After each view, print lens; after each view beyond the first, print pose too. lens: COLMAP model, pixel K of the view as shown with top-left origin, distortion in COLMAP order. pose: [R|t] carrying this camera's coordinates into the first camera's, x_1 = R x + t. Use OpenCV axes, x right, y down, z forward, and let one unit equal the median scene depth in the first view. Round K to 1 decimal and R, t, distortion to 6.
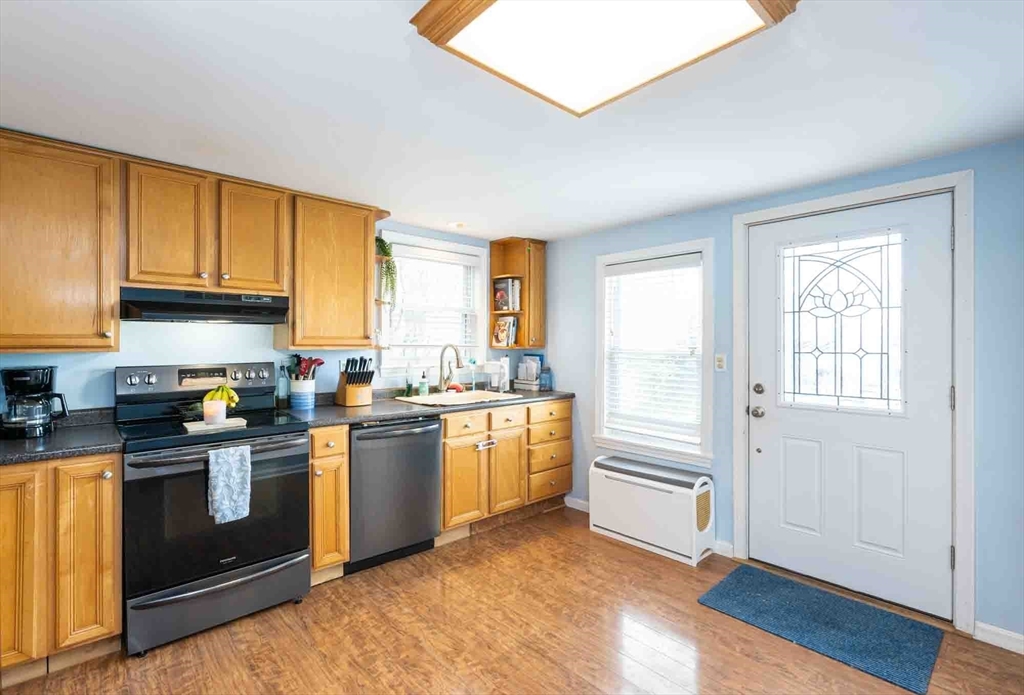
lens RADIAL K [[475.8, 0, 509.7], [0, 475.8, 345.7], [0, 0, 1]] dist [0.000393, 0.000548]
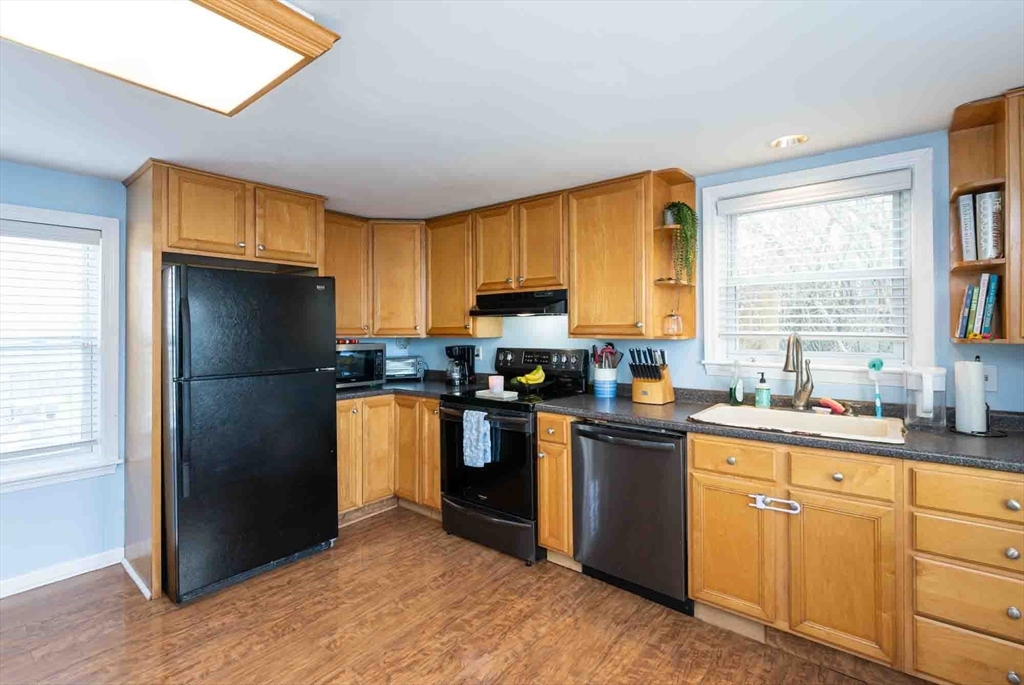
lens RADIAL K [[479.3, 0, 509.7], [0, 479.3, 332.2], [0, 0, 1]] dist [0.002577, 0.000387]
pose [[0.150820, 0.003646, -0.988555, 0.554839], [-0.000496, 0.999993, 0.003612, -0.008095], [0.988561, -0.000054, 0.150820, 0.665461]]
